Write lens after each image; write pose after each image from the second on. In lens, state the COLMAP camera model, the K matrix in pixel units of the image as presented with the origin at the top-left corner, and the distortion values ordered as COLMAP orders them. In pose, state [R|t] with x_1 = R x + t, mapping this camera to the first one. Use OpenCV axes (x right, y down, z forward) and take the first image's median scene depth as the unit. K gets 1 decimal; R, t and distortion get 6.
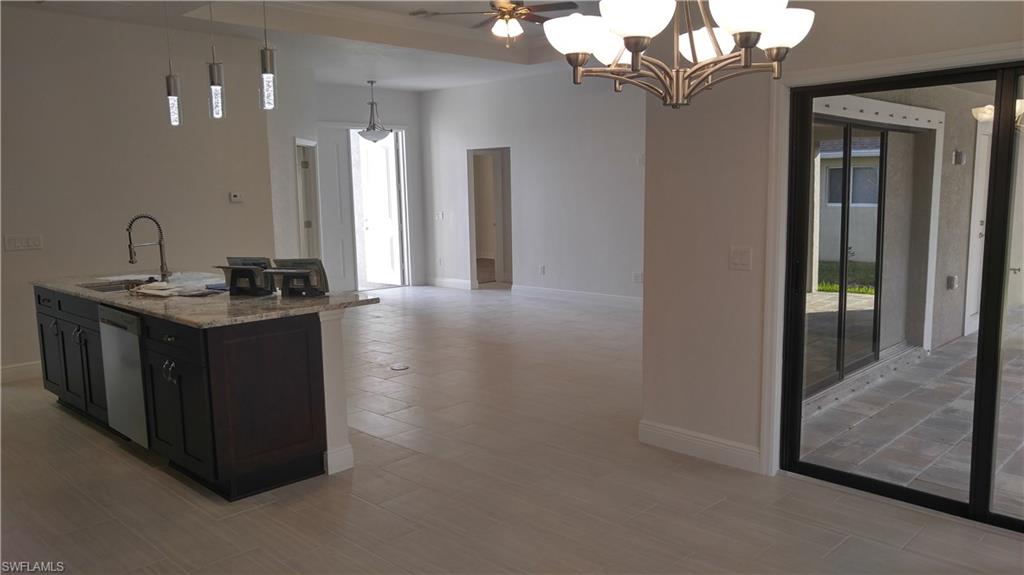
lens RADIAL K [[760.8, 0, 554.8], [0, 760.8, 289.1], [0, 0, 1]] dist [0.079044, -0.003358]
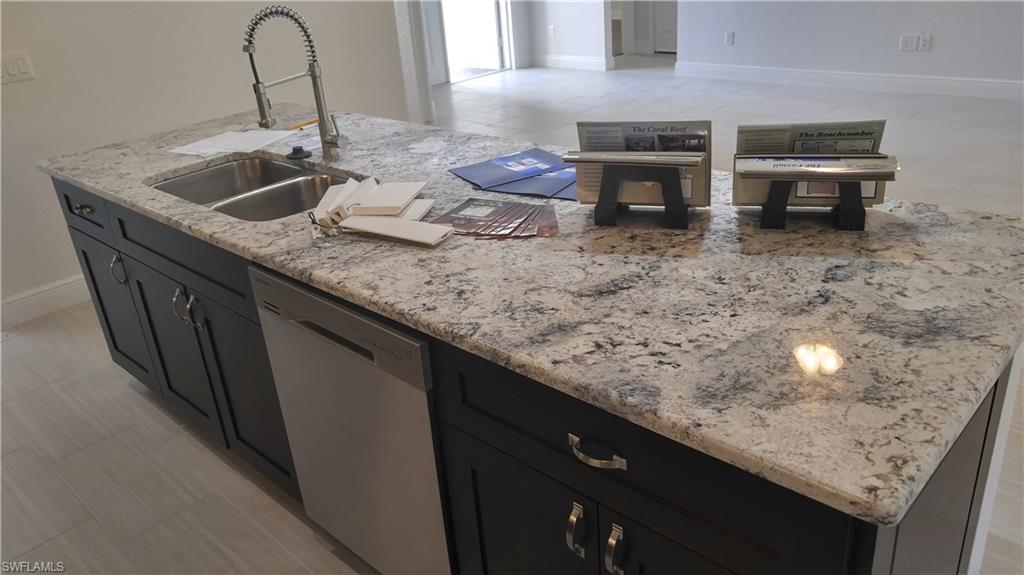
lens RADIAL K [[789.3, 0, 512.0], [0, 789.3, 287.5], [0, 0, 1]] dist [0.007766, 0.003860]
pose [[0.998096, -0.051621, -0.033769, -0.226812], [0.059399, 0.951958, 0.300413, -0.040702], [0.016639, -0.301847, 0.953211, 0.322024]]
